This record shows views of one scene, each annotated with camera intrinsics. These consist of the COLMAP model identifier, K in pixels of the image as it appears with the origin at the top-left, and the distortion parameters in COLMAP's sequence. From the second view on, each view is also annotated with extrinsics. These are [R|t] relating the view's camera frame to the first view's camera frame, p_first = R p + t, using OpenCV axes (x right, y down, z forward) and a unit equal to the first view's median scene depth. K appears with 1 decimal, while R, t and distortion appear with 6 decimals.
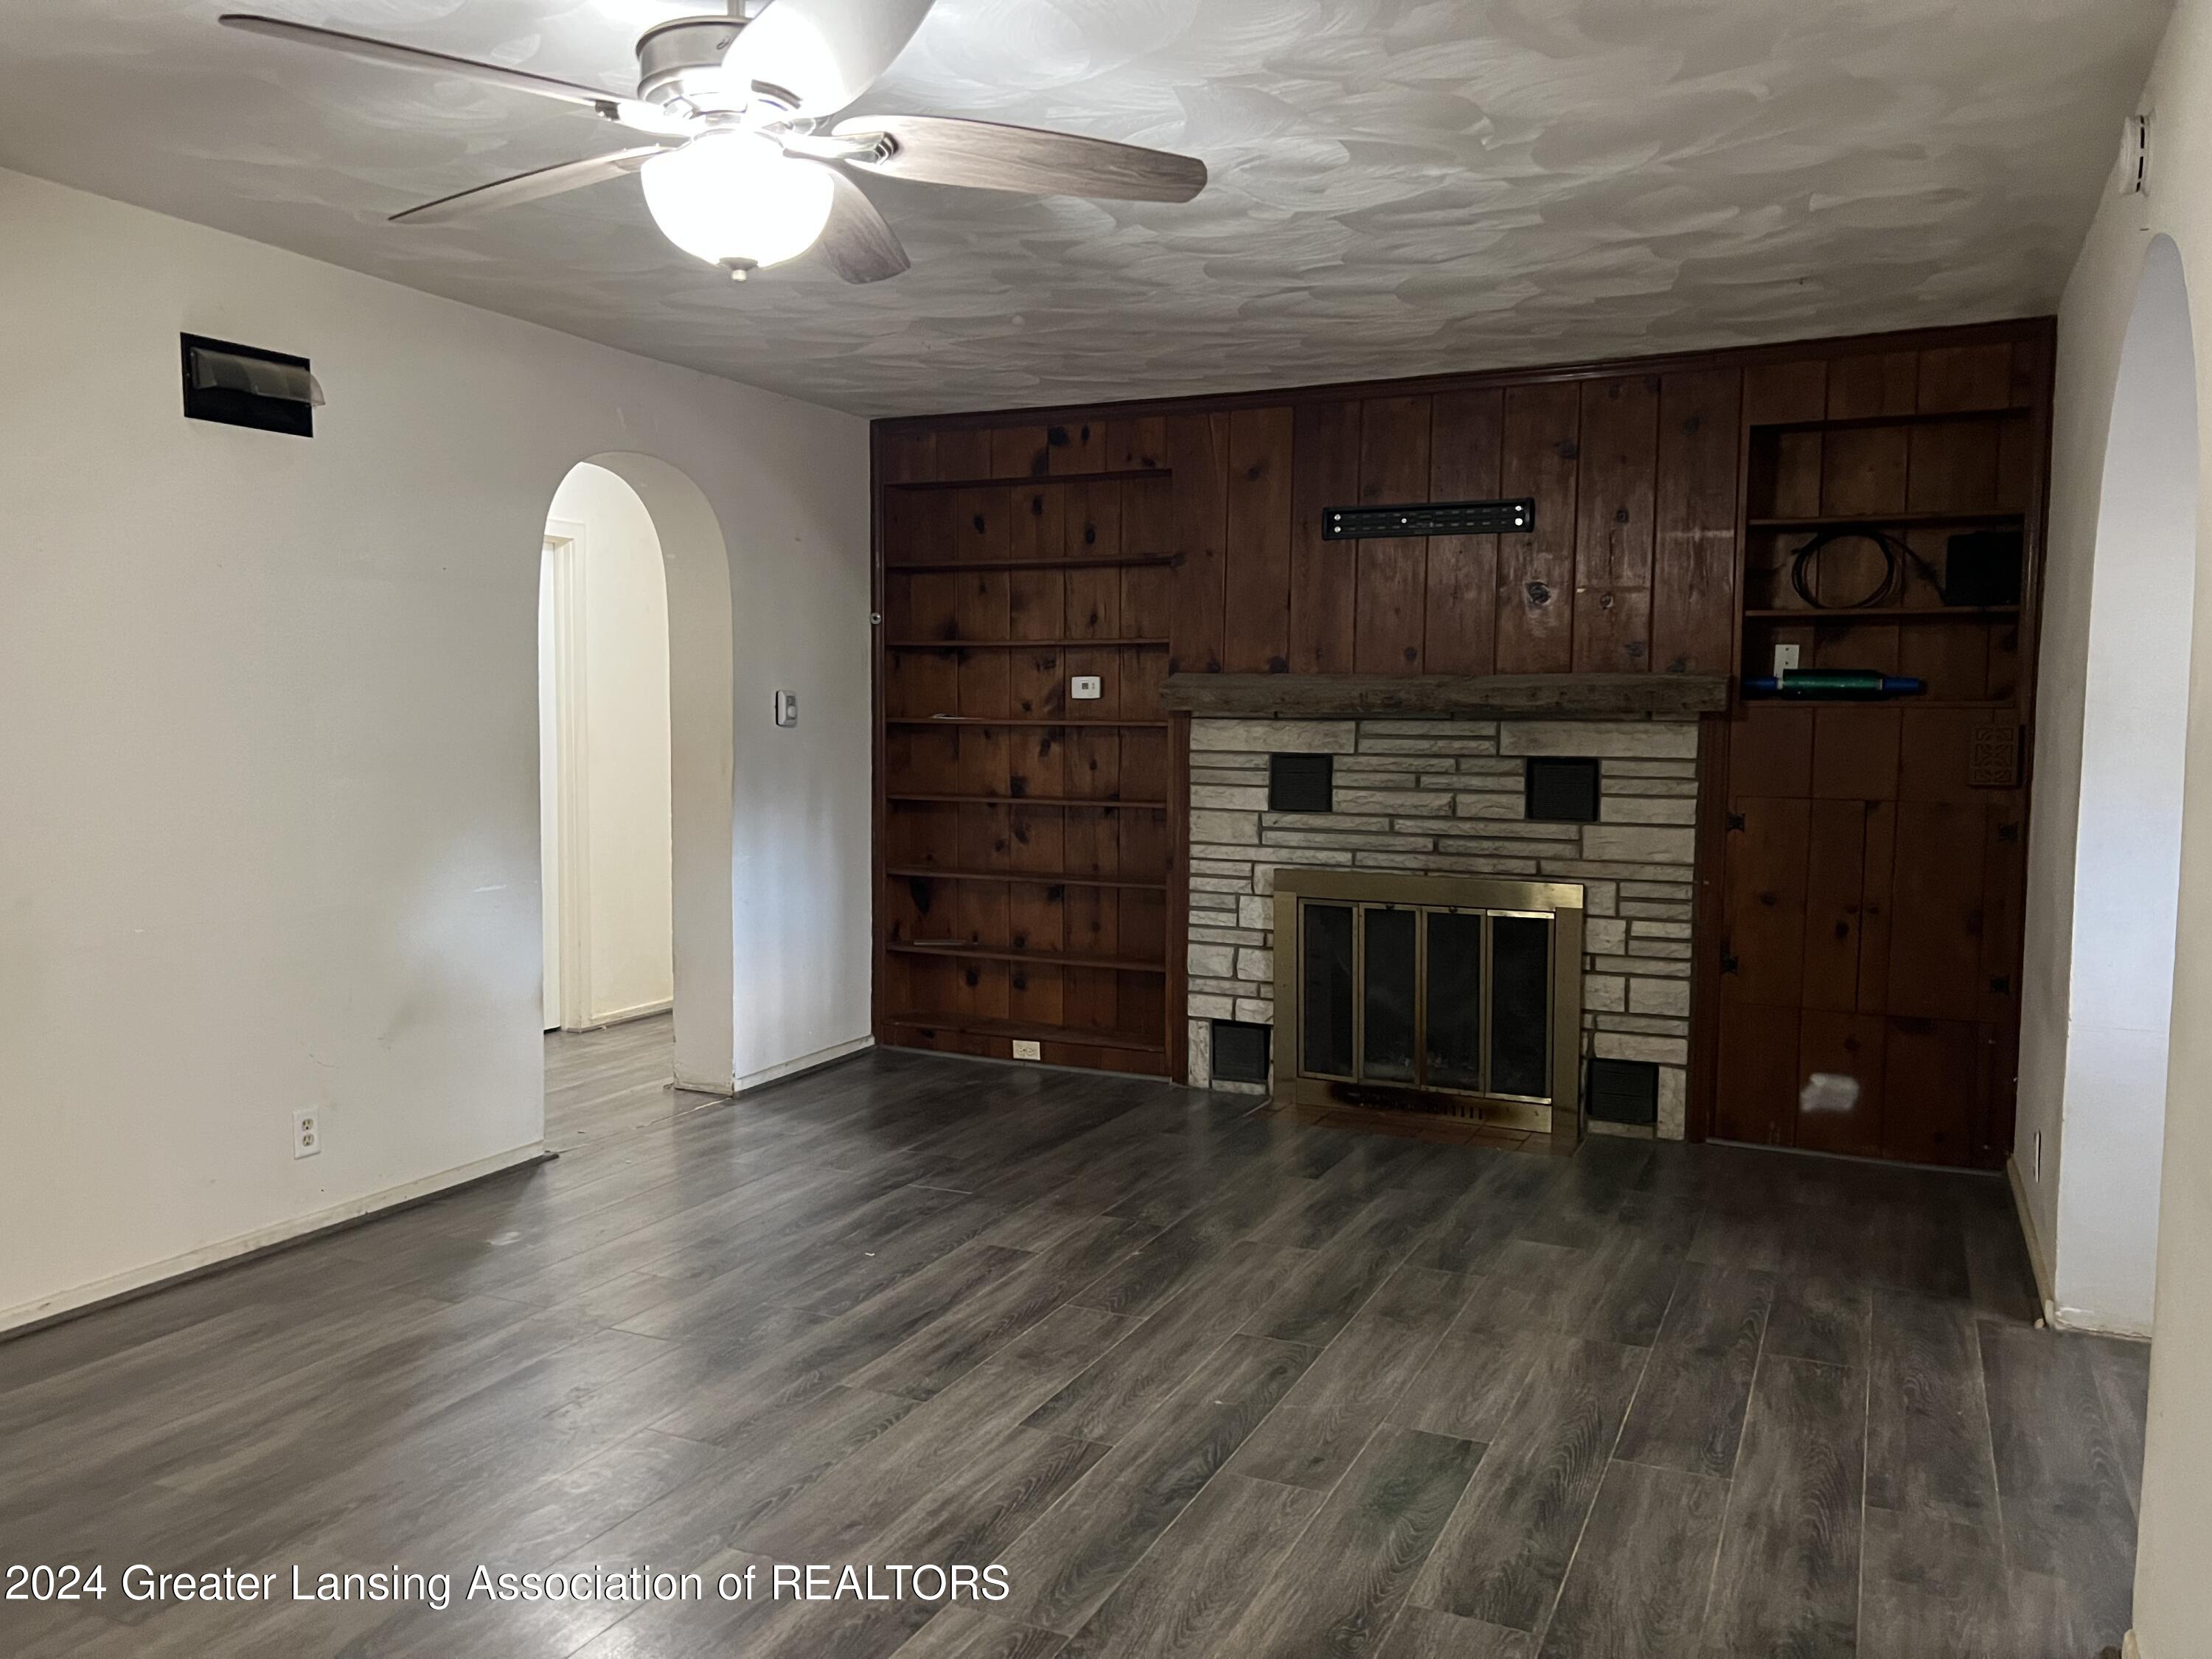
lens RADIAL K [[1670.8, 0, 1100.2], [0, 1670.8, 835.3], [0, 0, 1]] dist [0.098808, -0.032386]
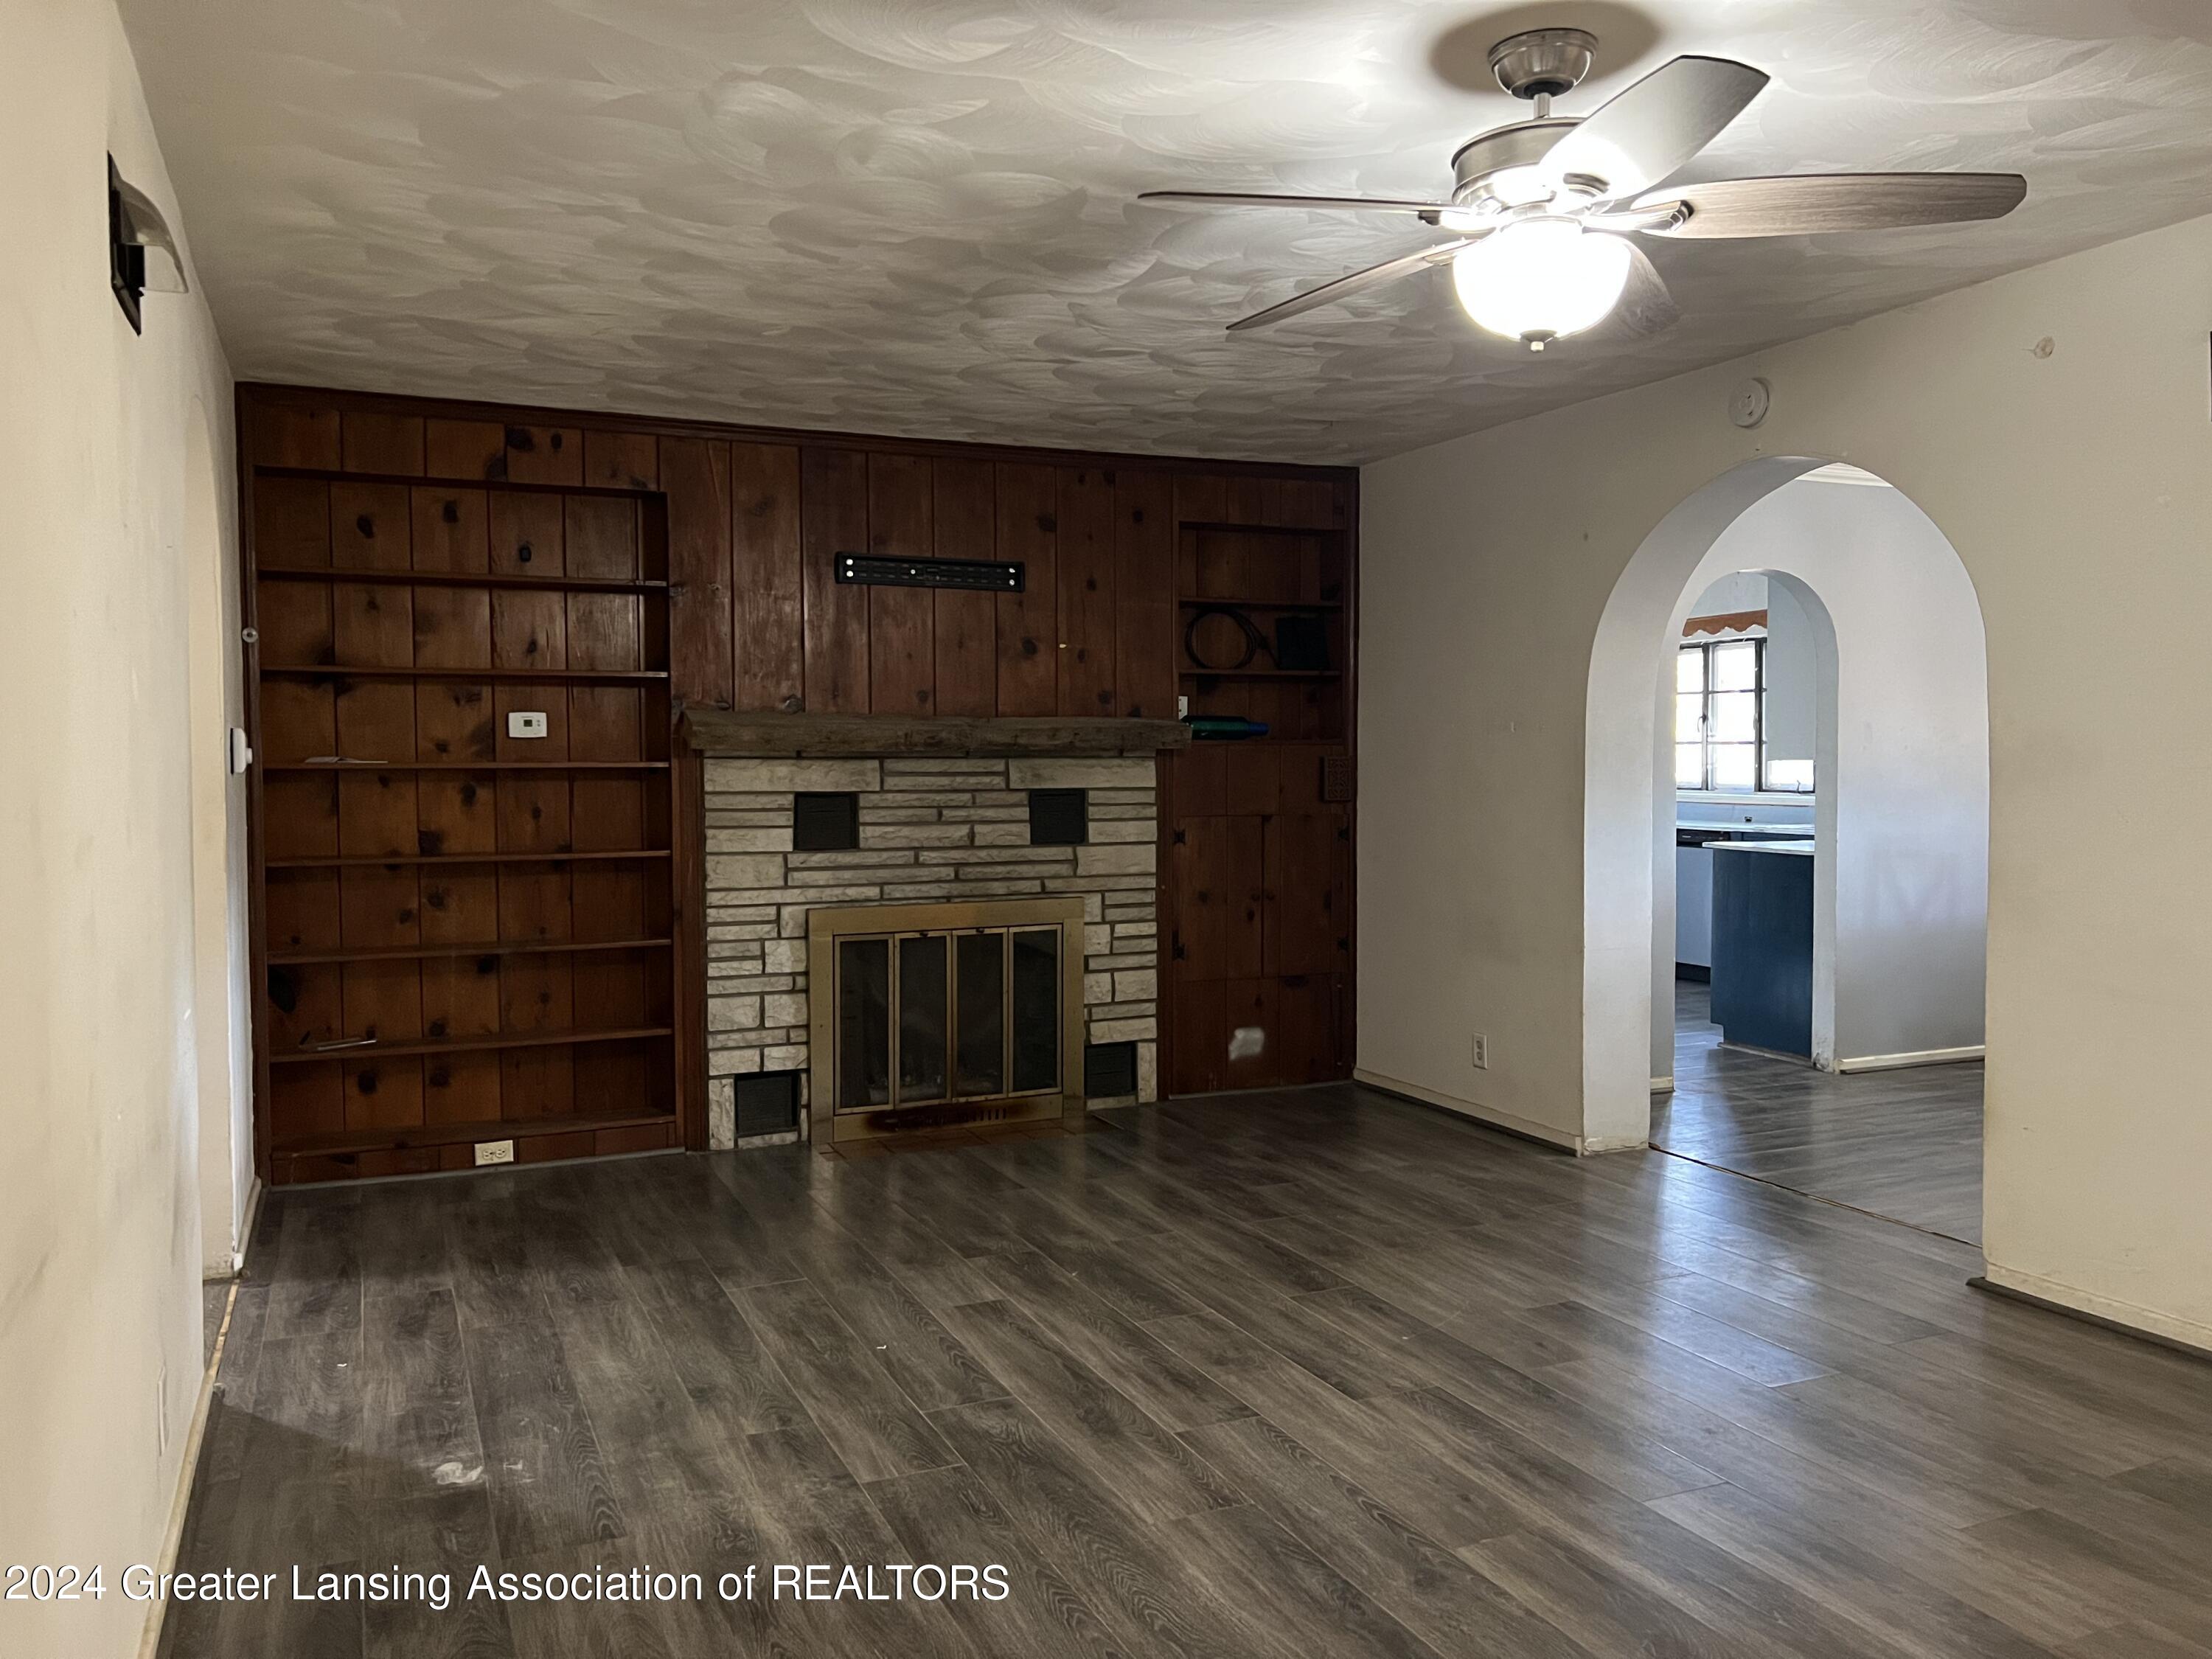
lens RADIAL K [[1670.8, 0, 1110.8], [0, 1670.8, 820.6], [0, 0, 1]] dist [0.098808, -0.032386]
pose [[0.647415, -0.040344, 0.761069, -0.552236], [0.065984, 0.997815, -0.003236, -0.017922], [-0.759276, 0.052313, 0.648663, 0.223884]]
